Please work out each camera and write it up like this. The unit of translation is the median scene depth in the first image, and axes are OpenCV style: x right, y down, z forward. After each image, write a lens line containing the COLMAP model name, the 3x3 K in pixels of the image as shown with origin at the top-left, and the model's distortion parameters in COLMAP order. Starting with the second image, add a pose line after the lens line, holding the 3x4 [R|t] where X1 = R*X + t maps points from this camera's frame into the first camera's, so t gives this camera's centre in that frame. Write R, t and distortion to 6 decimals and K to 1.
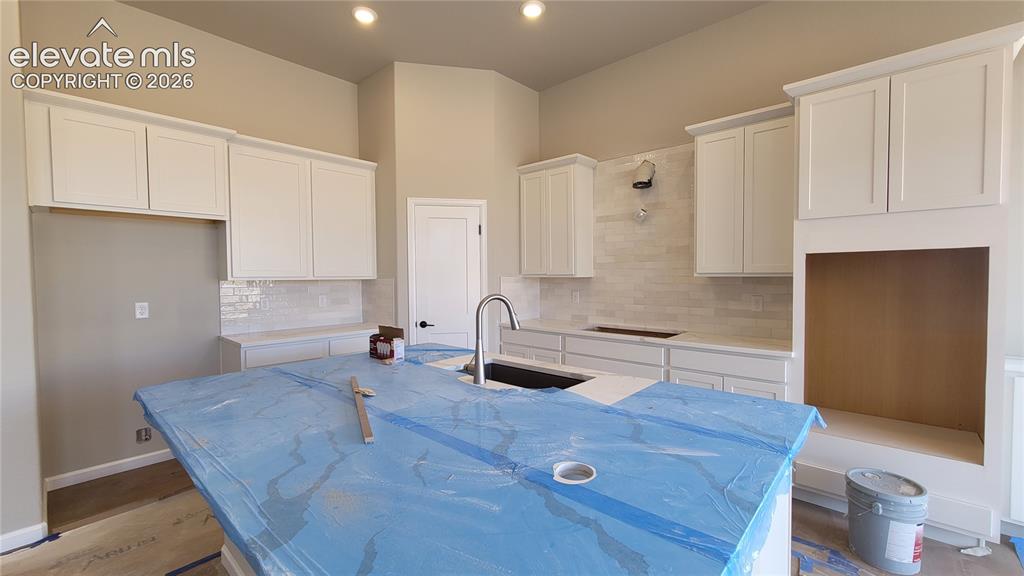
lens RADIAL K [[418.7, 0, 511.3], [0, 418.7, 290.3], [0, 0, 1]] dist [0.000104, -0.000661]
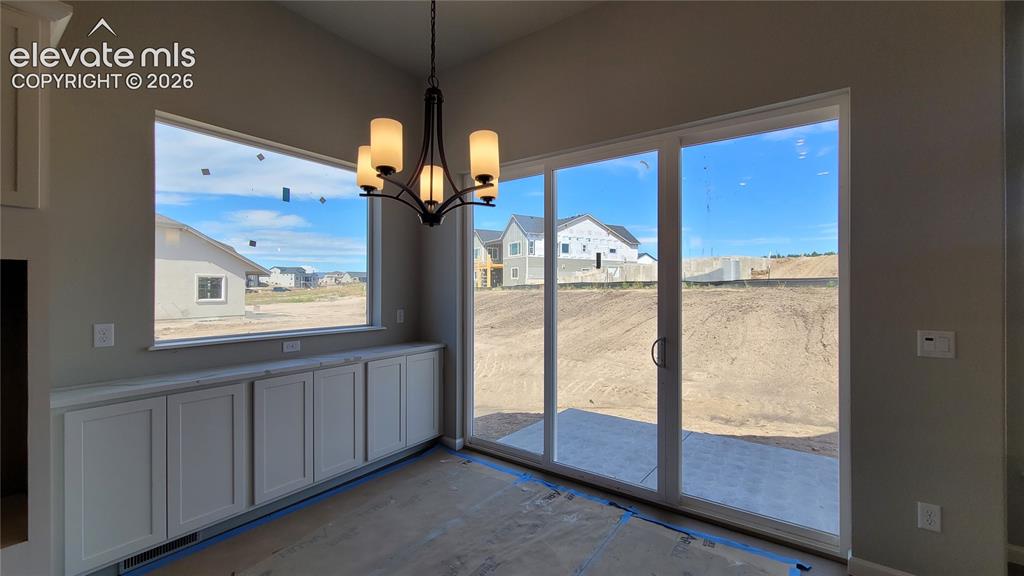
lens RADIAL K [[418.7, 0, 514.8], [0, 418.7, 288.6], [0, 0, 1]] dist [0.000104, -0.000661]
pose [[-0.105667, 0.009947, 0.994352, 0.134704], [0.034404, 0.999388, -0.006341, -0.007195], [-0.993806, 0.033539, -0.105945, 0.087749]]
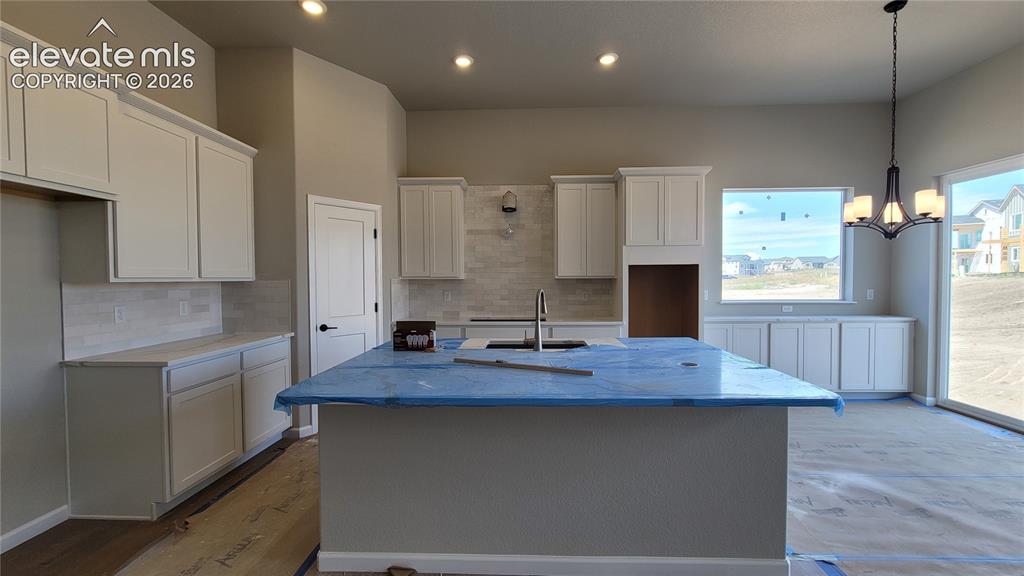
lens RADIAL K [[418.7, 0, 515.5], [0, 418.7, 289.5], [0, 0, 1]] dist [0.000104, -0.000661]
pose [[0.762754, -0.013847, 0.646540, -0.511346], [0.022345, 0.999738, -0.004950, 0.008452], [-0.646302, 0.018222, 0.762864, -0.021911]]
